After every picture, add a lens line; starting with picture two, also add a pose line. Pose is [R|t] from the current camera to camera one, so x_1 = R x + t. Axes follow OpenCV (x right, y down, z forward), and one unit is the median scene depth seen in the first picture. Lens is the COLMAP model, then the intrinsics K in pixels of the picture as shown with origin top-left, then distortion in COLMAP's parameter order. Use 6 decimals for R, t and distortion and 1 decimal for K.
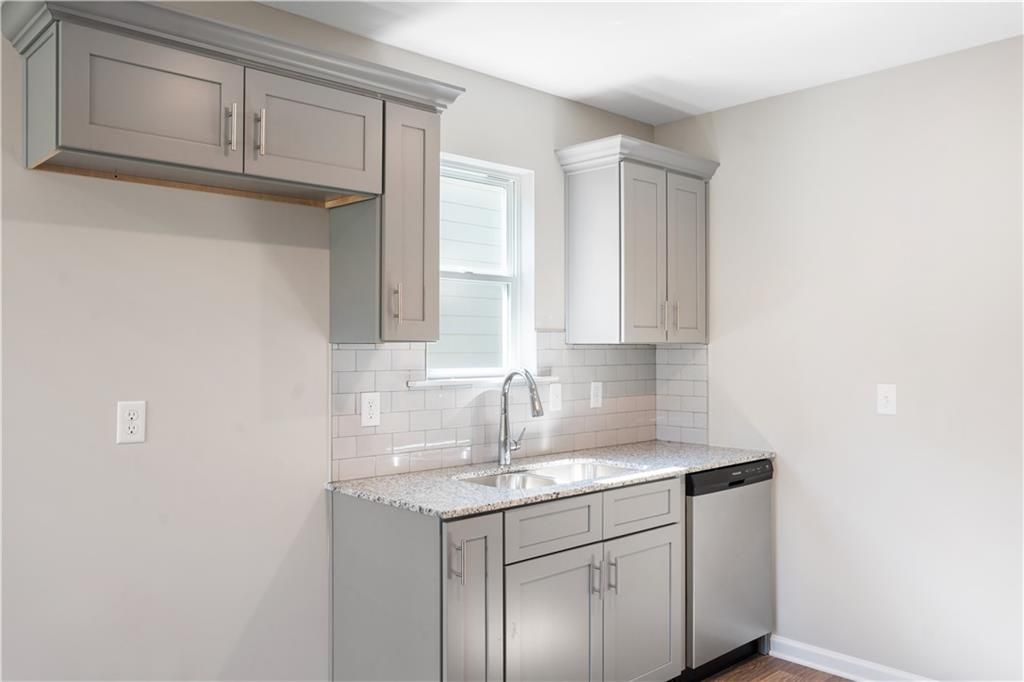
lens RADIAL K [[822.8, 0, 512.0], [0, 822.8, 341.0], [0, 0, 1]] dist [0.001467, 0.008988]
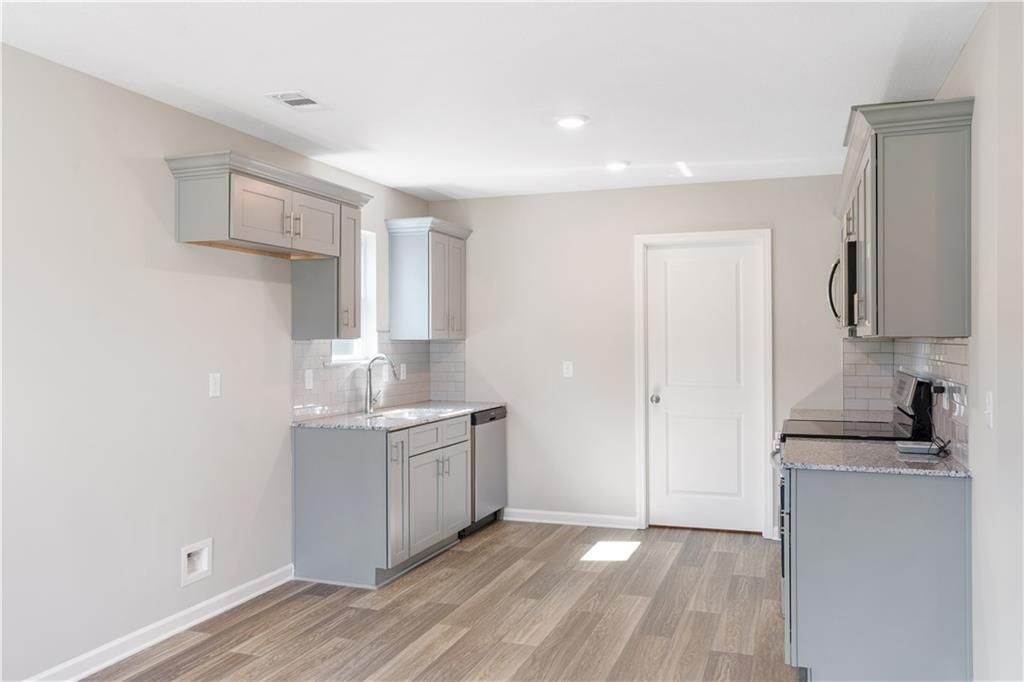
lens RADIAL K [[822.8, 0, 512.0], [0, 822.8, 341.0], [0, 0, 1]] dist [0.001467, 0.008988]
pose [[0.893680, -0.002514, 0.448698, -0.522654], [-0.000180, 0.999982, 0.005962, -0.004461], [-0.448705, -0.005409, 0.893663, -0.643214]]
